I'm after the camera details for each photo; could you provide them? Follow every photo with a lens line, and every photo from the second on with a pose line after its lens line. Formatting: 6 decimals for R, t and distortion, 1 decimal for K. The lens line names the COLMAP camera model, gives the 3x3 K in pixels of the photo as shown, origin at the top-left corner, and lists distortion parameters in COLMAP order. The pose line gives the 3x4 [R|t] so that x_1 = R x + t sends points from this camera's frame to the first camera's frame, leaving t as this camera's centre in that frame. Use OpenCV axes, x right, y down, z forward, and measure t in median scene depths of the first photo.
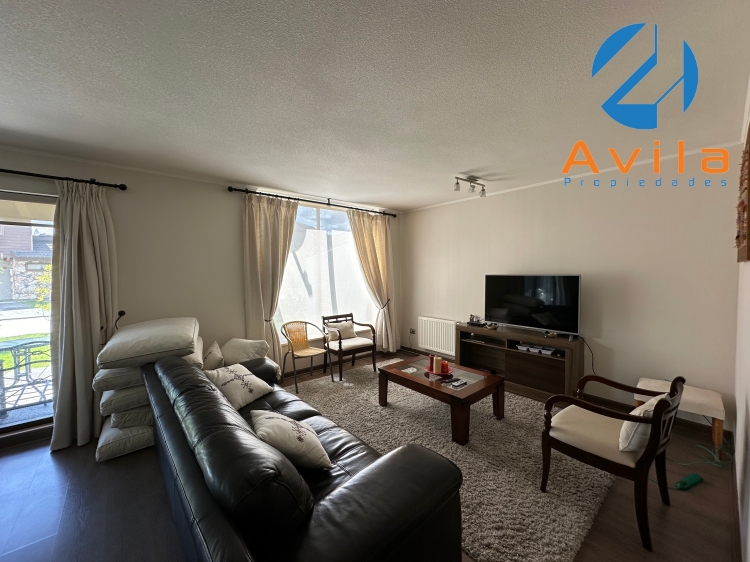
lens RADIAL K [[299.4, 0, 374.0], [0, 299.4, 280.7], [0, 0, 1]] dist [-0.004321, 0.000875]
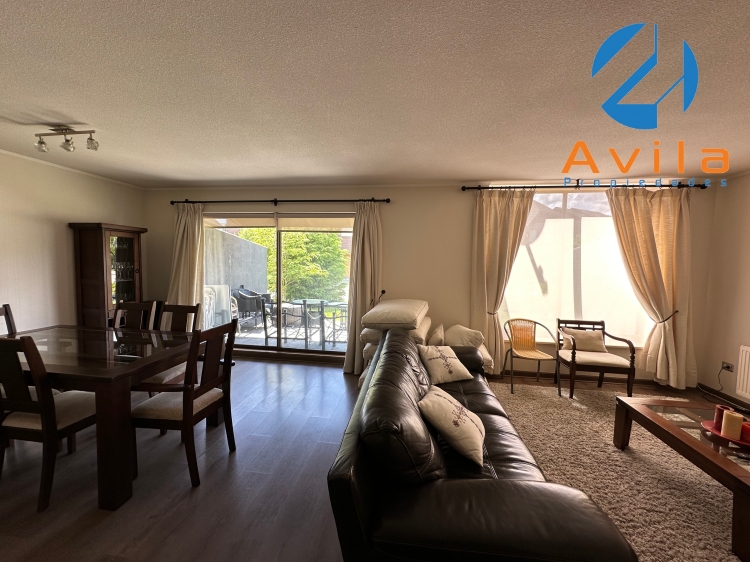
lens RADIAL K [[299.4, 0, 374.6], [0, 299.4, 280.3], [0, 0, 1]] dist [-0.004321, 0.000875]
pose [[0.659753, 0.067641, -0.748433, 0.139910], [-0.052130, 0.997661, 0.044212, -0.003082], [0.749673, 0.009847, 0.661736, 0.035002]]
